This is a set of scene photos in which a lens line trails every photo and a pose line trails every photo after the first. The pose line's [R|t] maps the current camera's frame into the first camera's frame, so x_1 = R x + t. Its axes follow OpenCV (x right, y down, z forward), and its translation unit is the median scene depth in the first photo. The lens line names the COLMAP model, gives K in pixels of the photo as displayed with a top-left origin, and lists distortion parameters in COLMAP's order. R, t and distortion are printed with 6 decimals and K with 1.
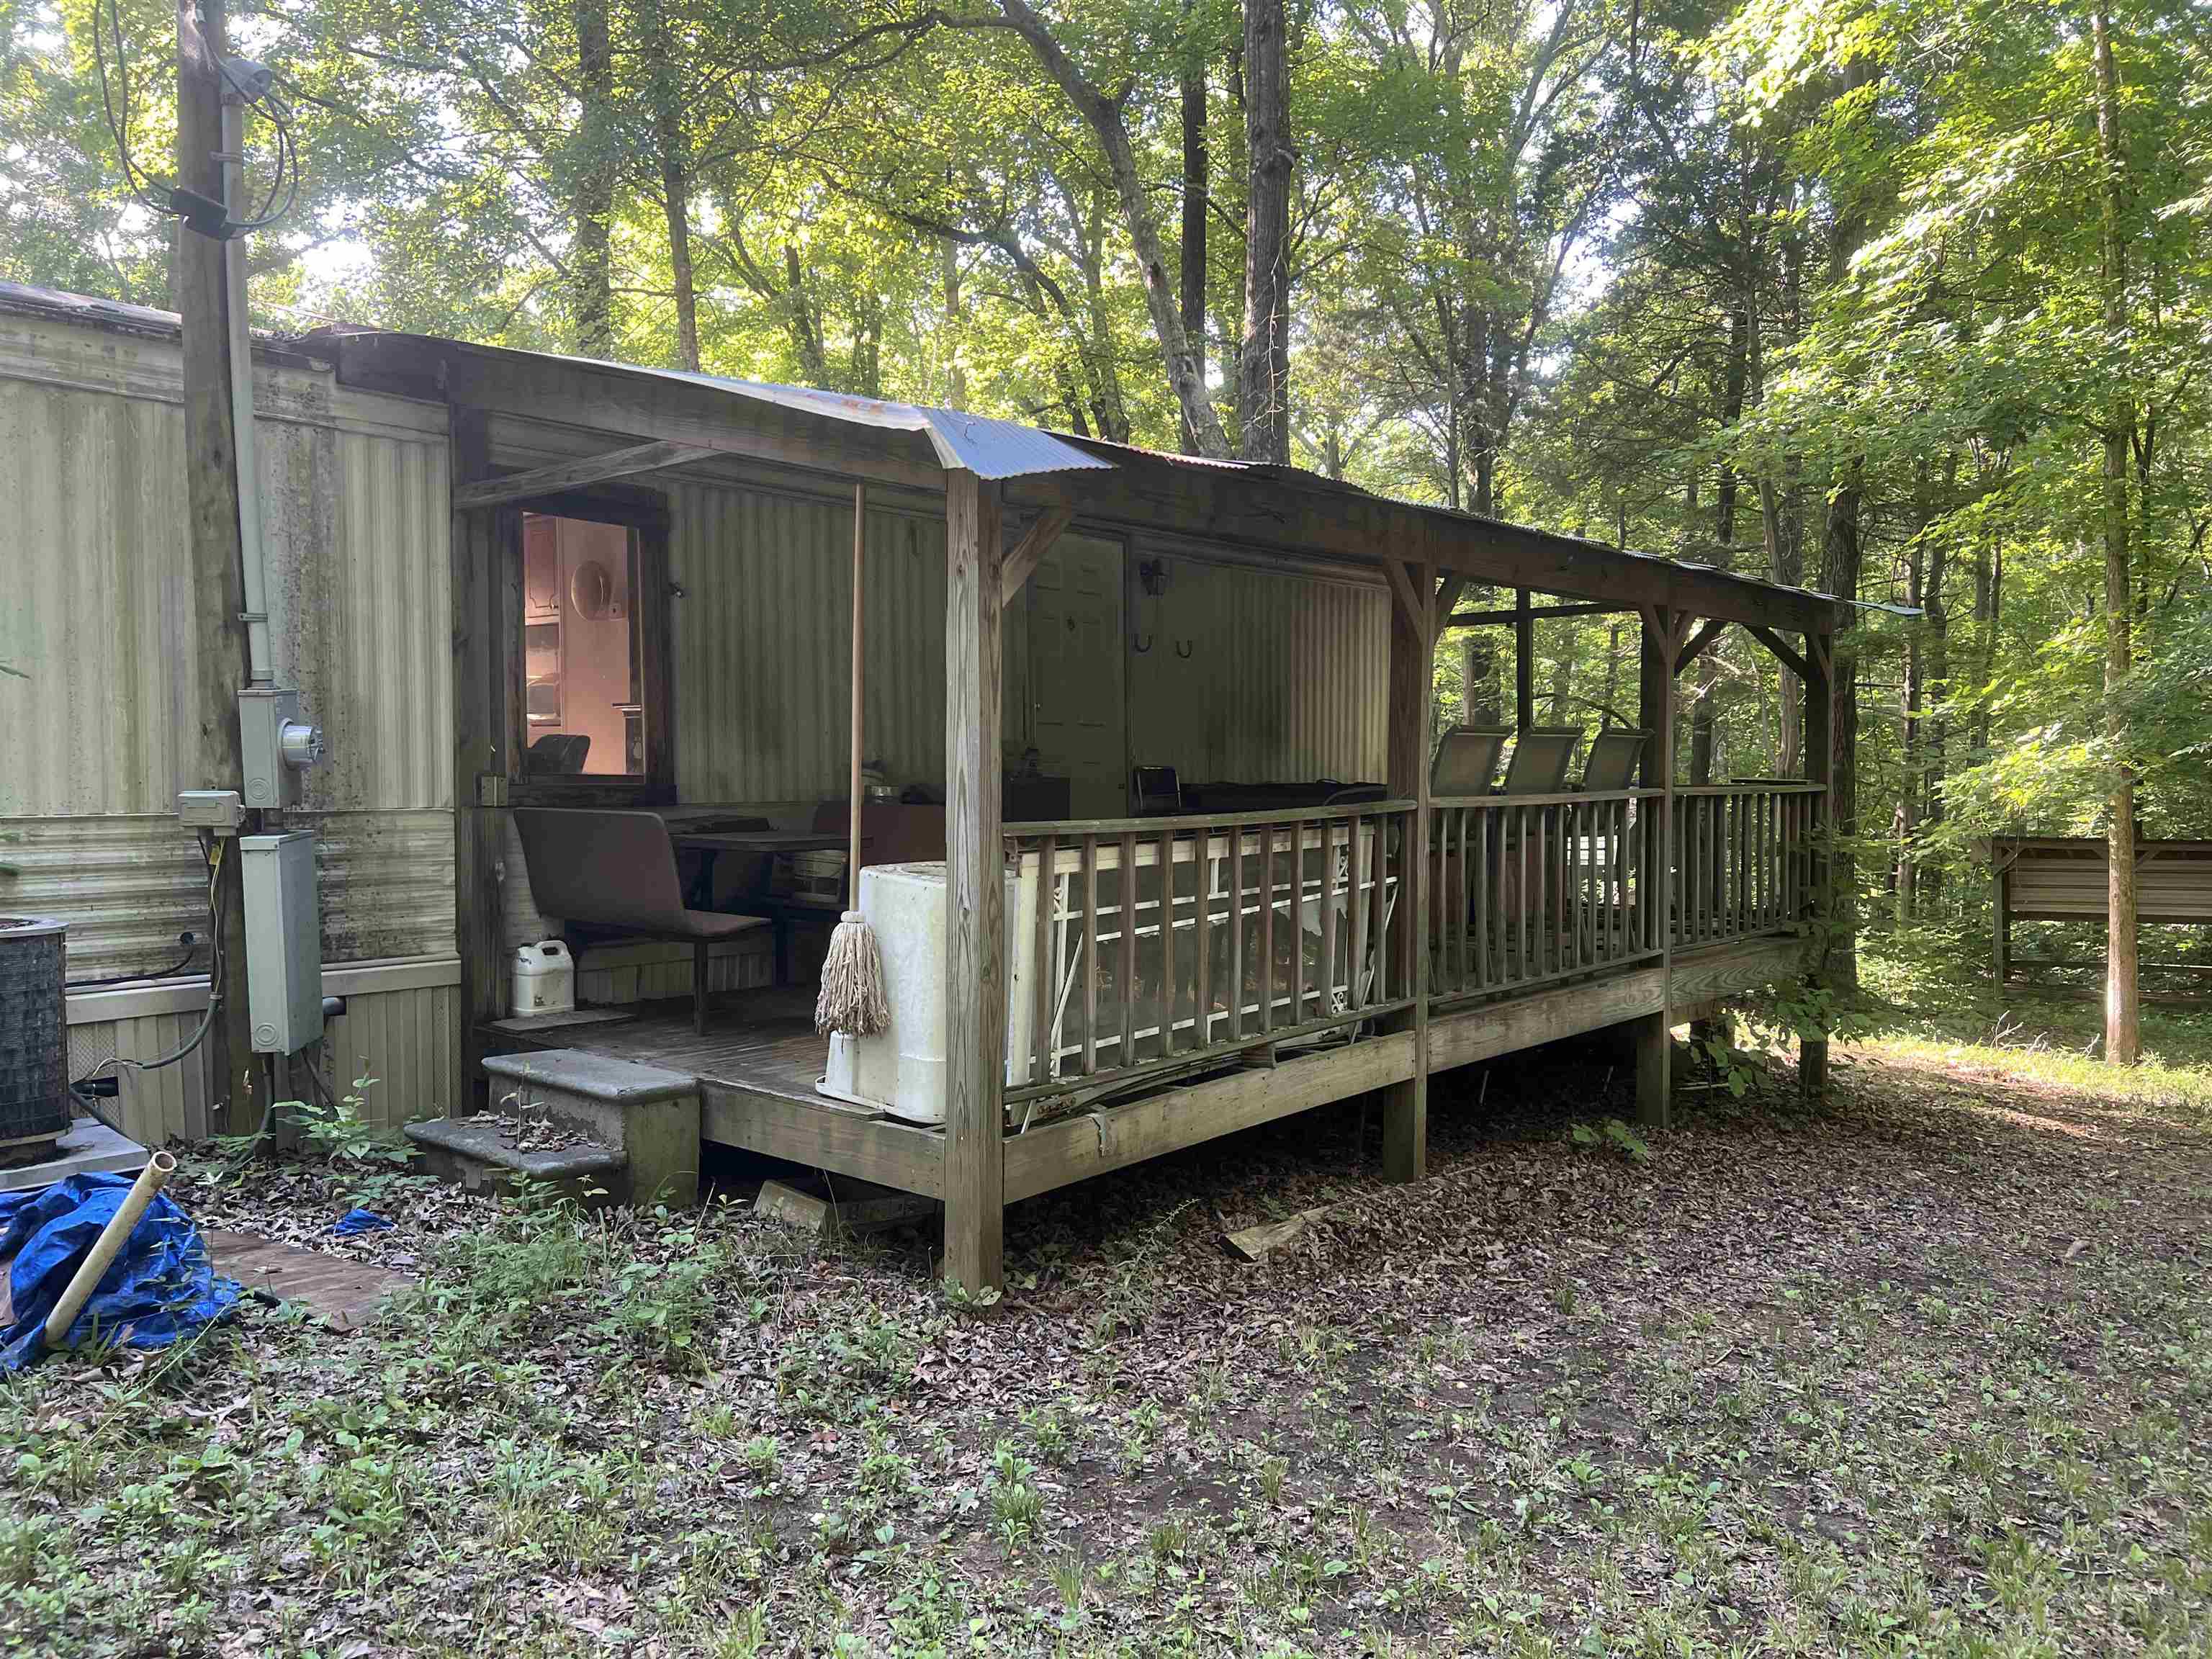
lens RADIAL K [[1695.5, 0, 1108.7], [0, 1695.5, 829.8], [0, 0, 1]] dist [0.005489, -0.002997]
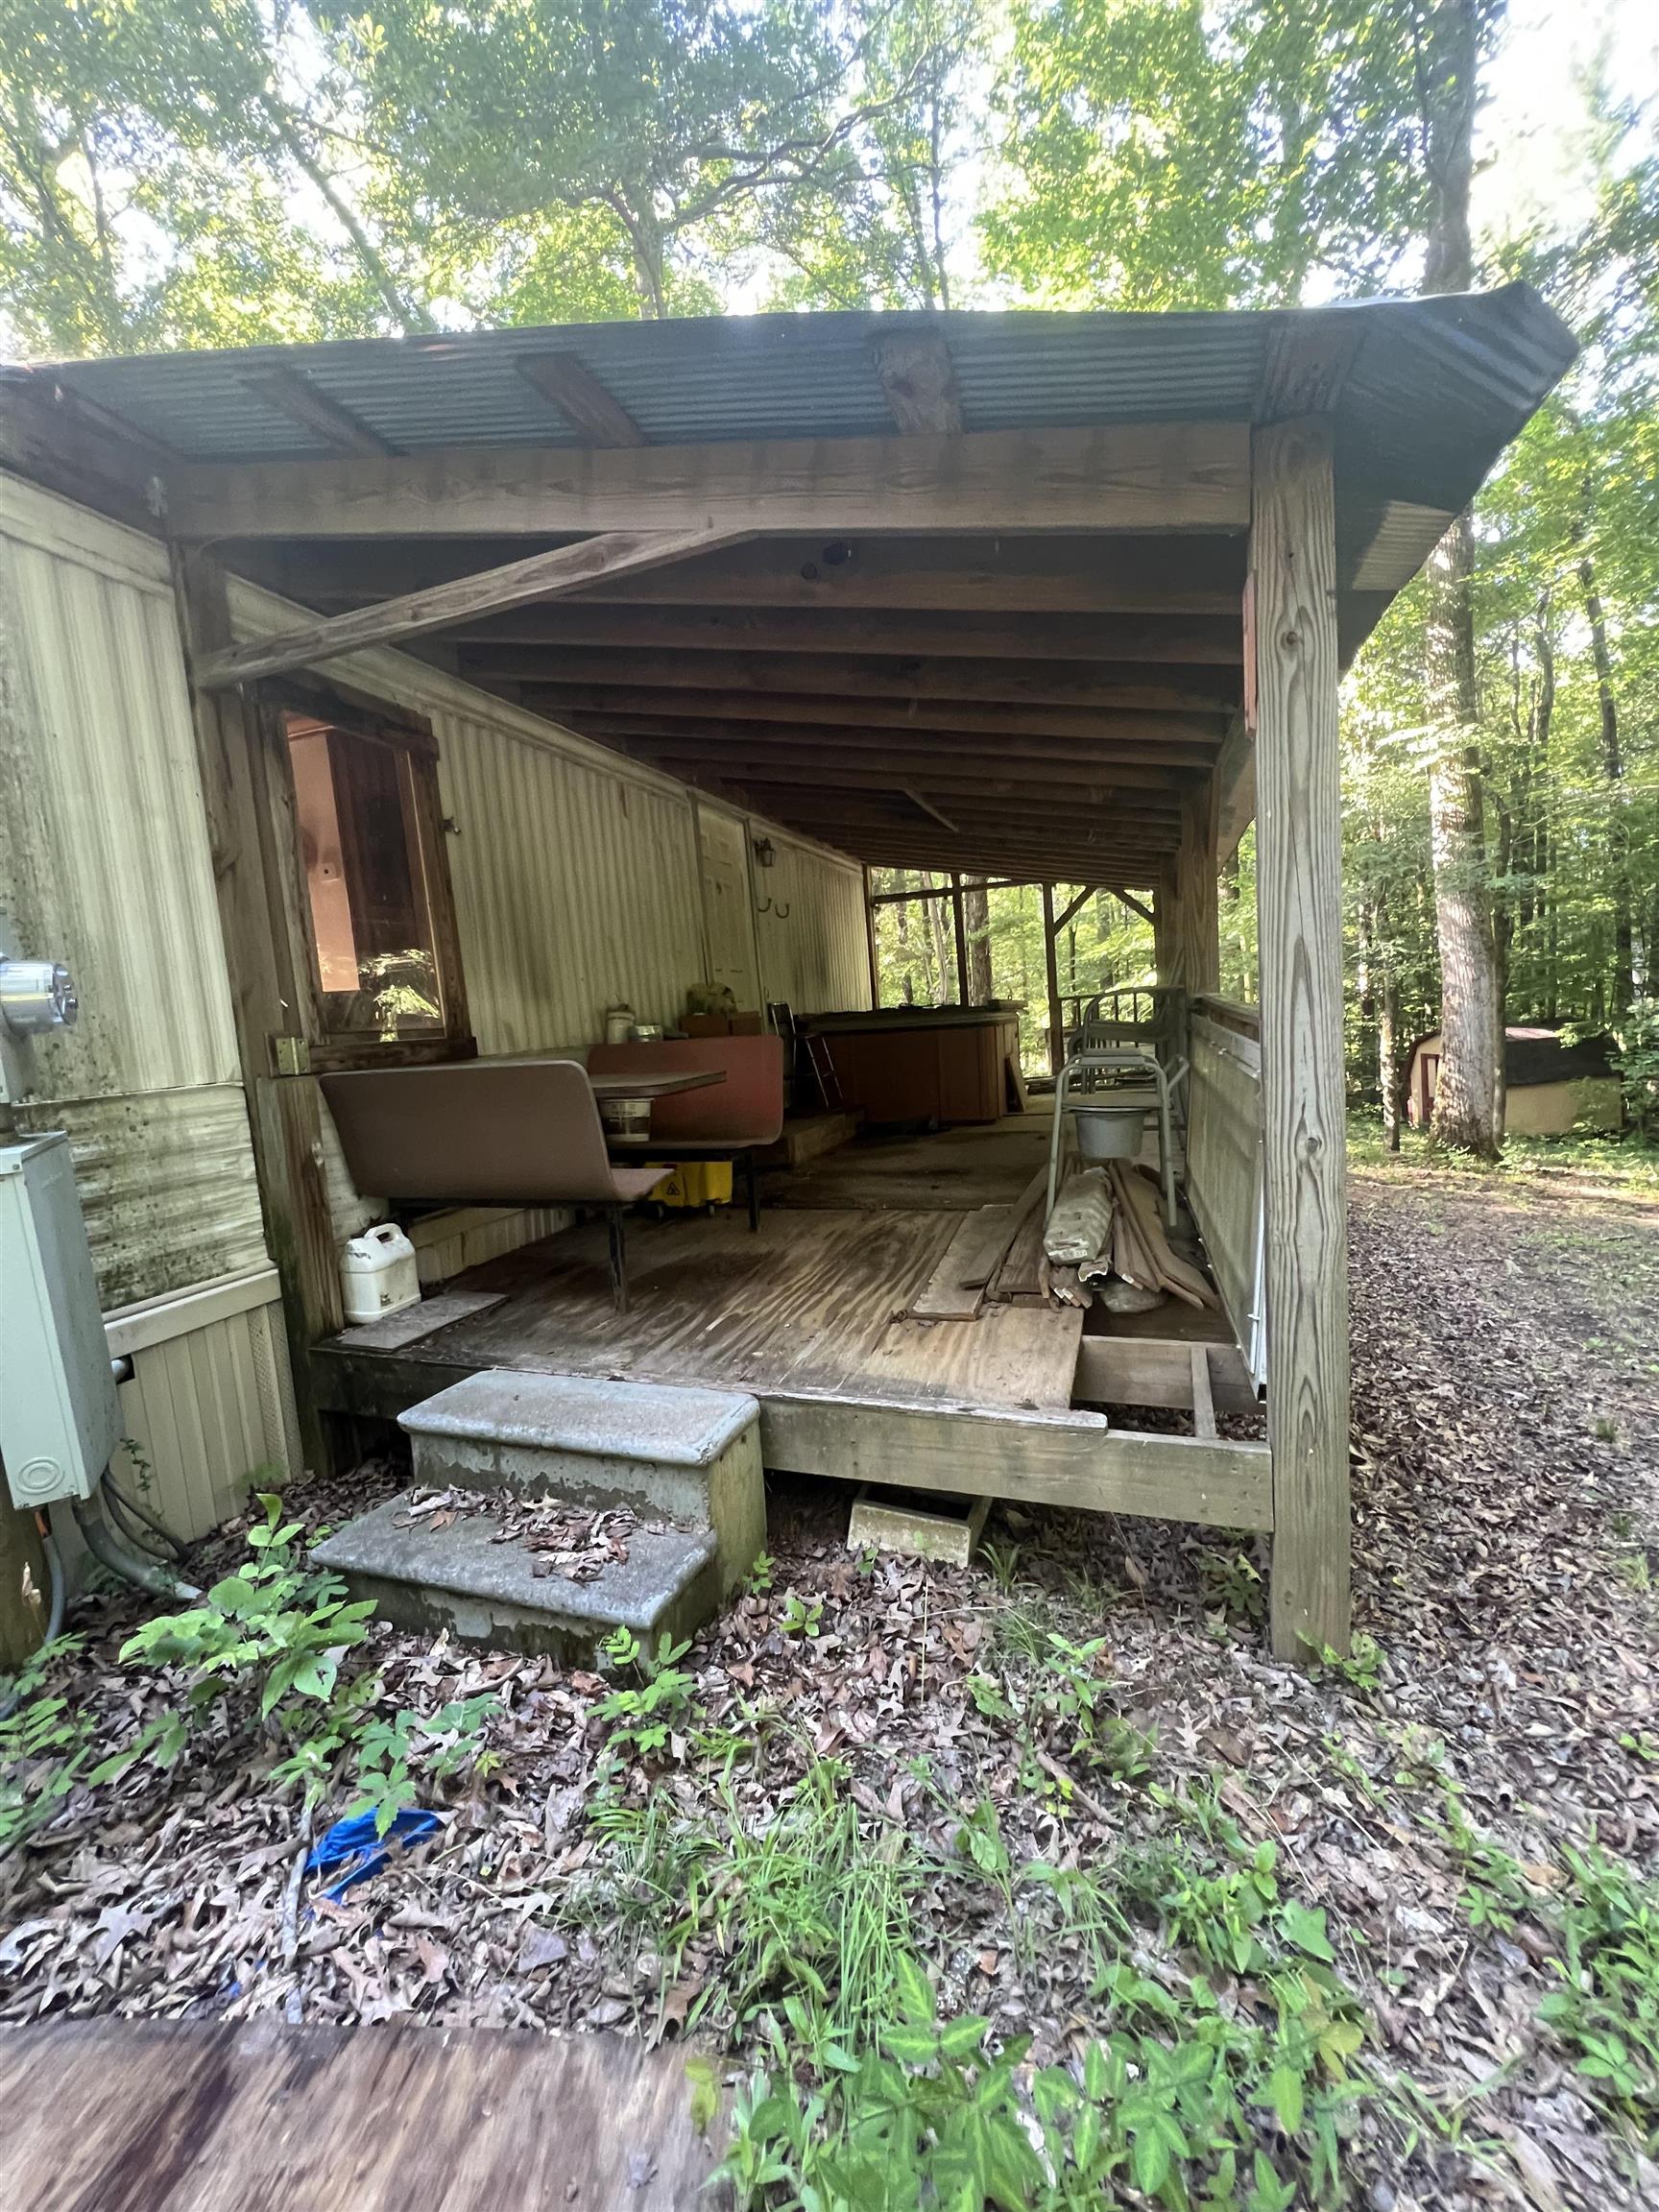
lens RADIAL K [[889.1, 0, 823.8], [0, 889.1, 1110.0], [0, 0, 1]] dist [-0.009552, -0.000351]
pose [[0.923250, -0.108218, 0.368645, -0.286655], [0.085738, 0.993347, 0.076877, -0.008037], [-0.374512, -0.039370, 0.926386, 0.512763]]
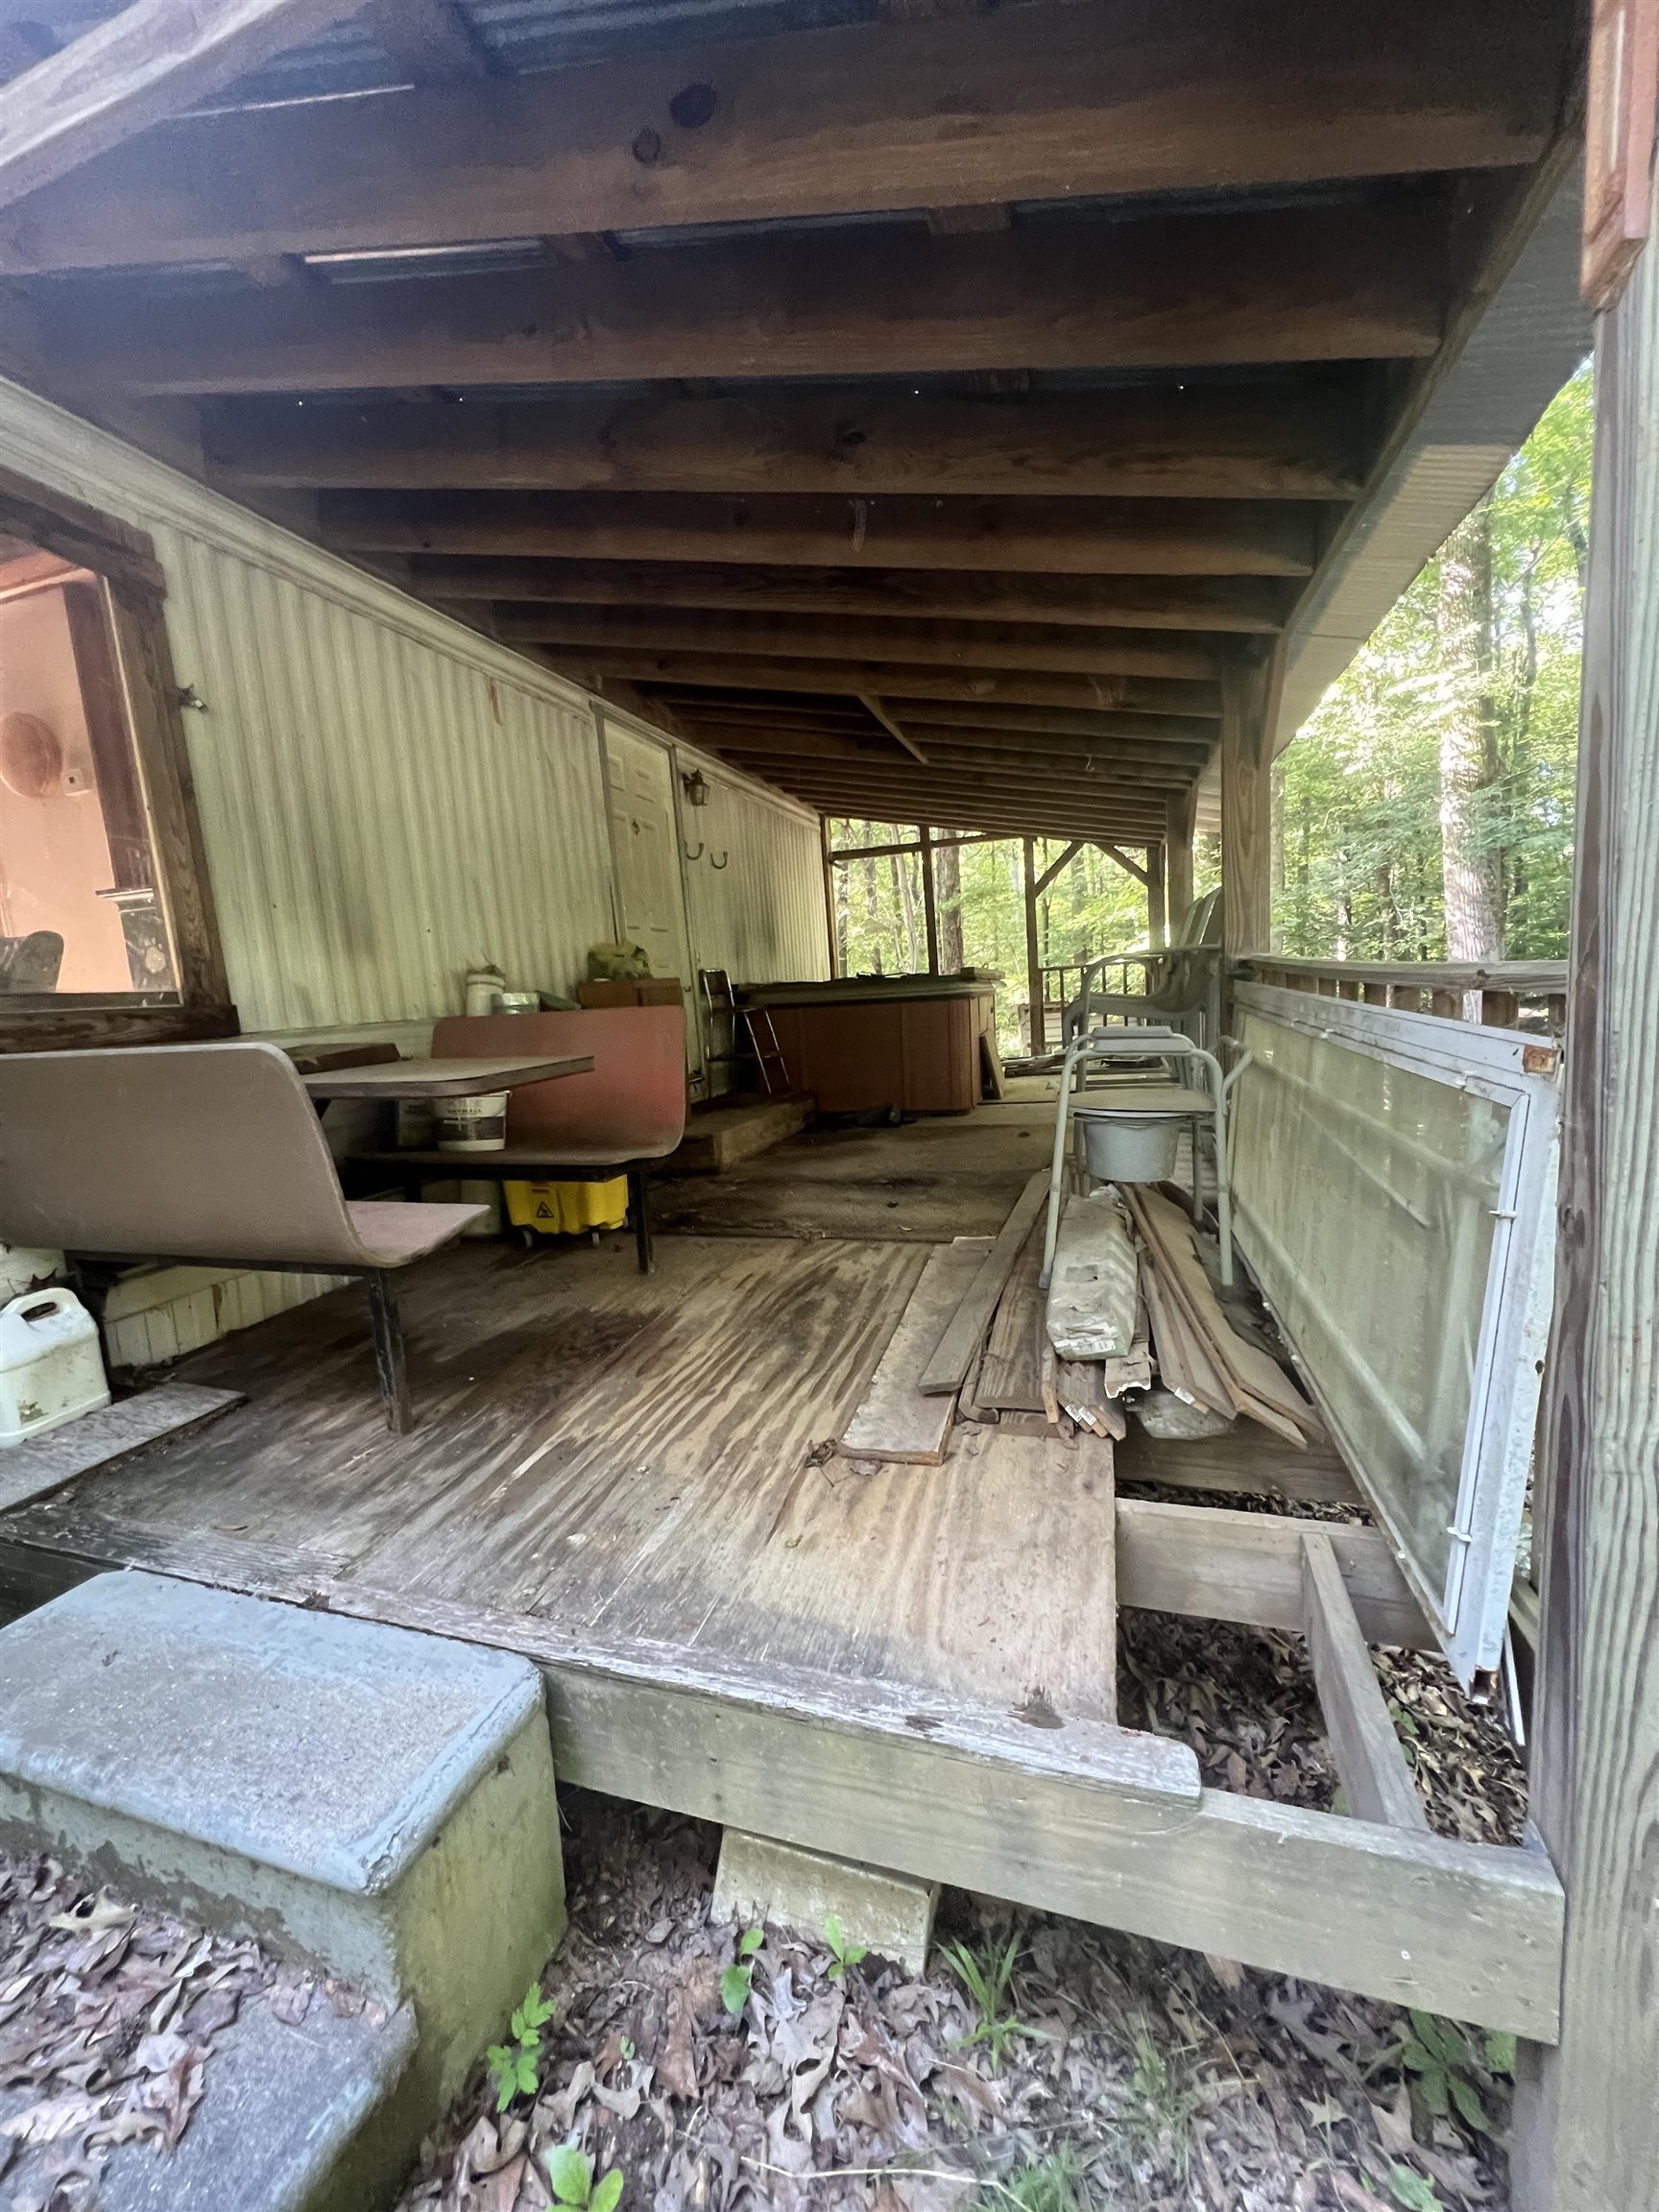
lens RADIAL K [[889.1, 0, 823.8], [0, 889.1, 1110.0], [0, 0, 1]] dist [-0.009552, -0.000351]
pose [[0.910985, -0.115787, 0.395853, -0.204486], [0.079381, 0.991063, 0.107206, -0.005098], [-0.404728, -0.066240, 0.912035, 0.645609]]
